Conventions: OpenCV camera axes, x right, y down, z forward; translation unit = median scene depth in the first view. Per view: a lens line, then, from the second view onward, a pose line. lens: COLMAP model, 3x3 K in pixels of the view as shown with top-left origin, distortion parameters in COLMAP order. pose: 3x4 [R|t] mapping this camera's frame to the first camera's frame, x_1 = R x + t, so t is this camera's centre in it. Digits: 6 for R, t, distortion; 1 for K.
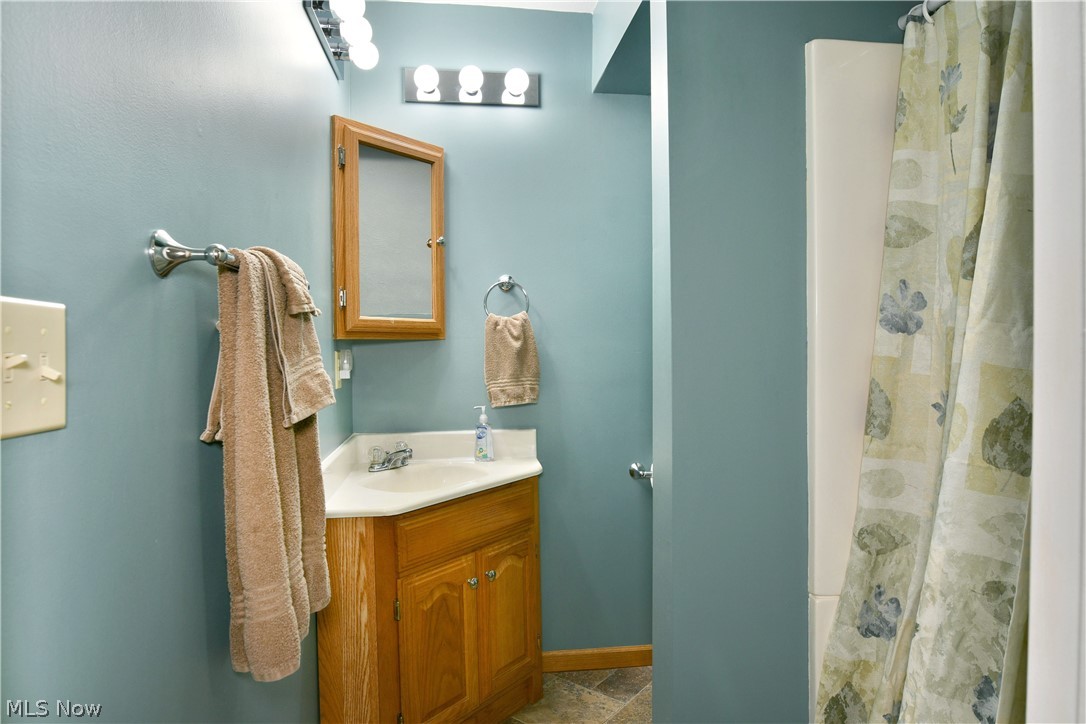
lens RADIAL K [[657.8, 0, 538.0], [0, 657.8, 349.6], [0, 0, 1]] dist [-0.013342, -0.005360]
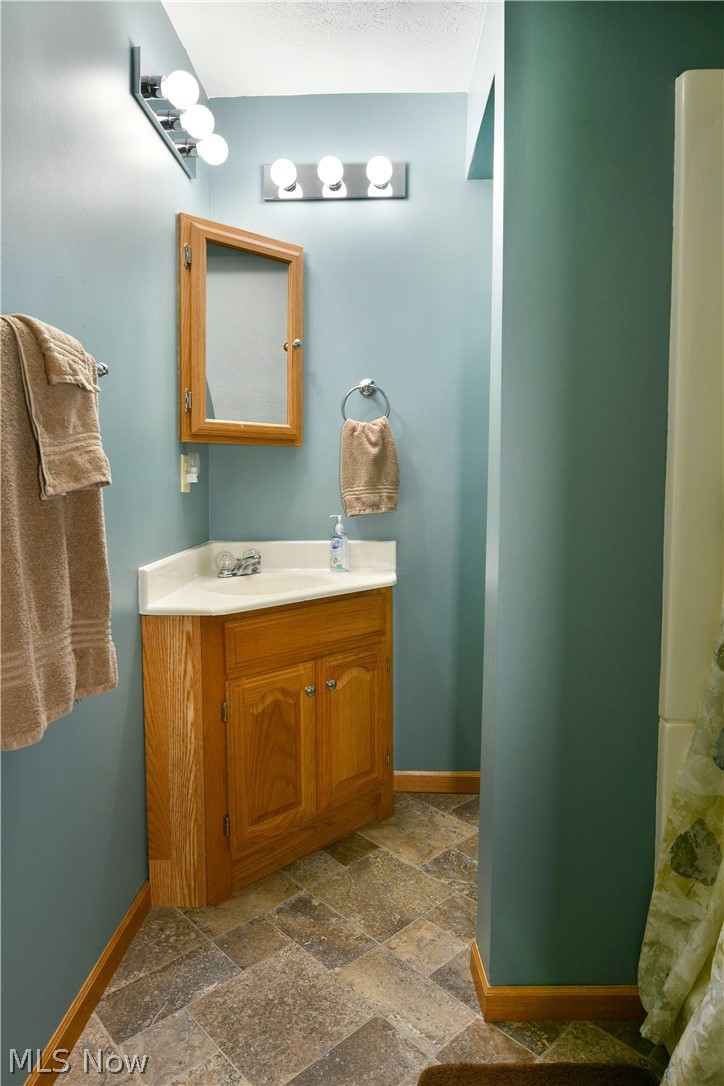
lens RADIAL K [[657.8, 0, 366.5], [0, 657.8, 517.1], [0, 0, 1]] dist [-0.013342, -0.005360]
pose [[0.986053, 0.009812, -0.166140, 0.130023], [-0.002594, 0.999045, 0.043607, 0.052451], [0.166409, -0.042568, 0.985138, 0.065150]]
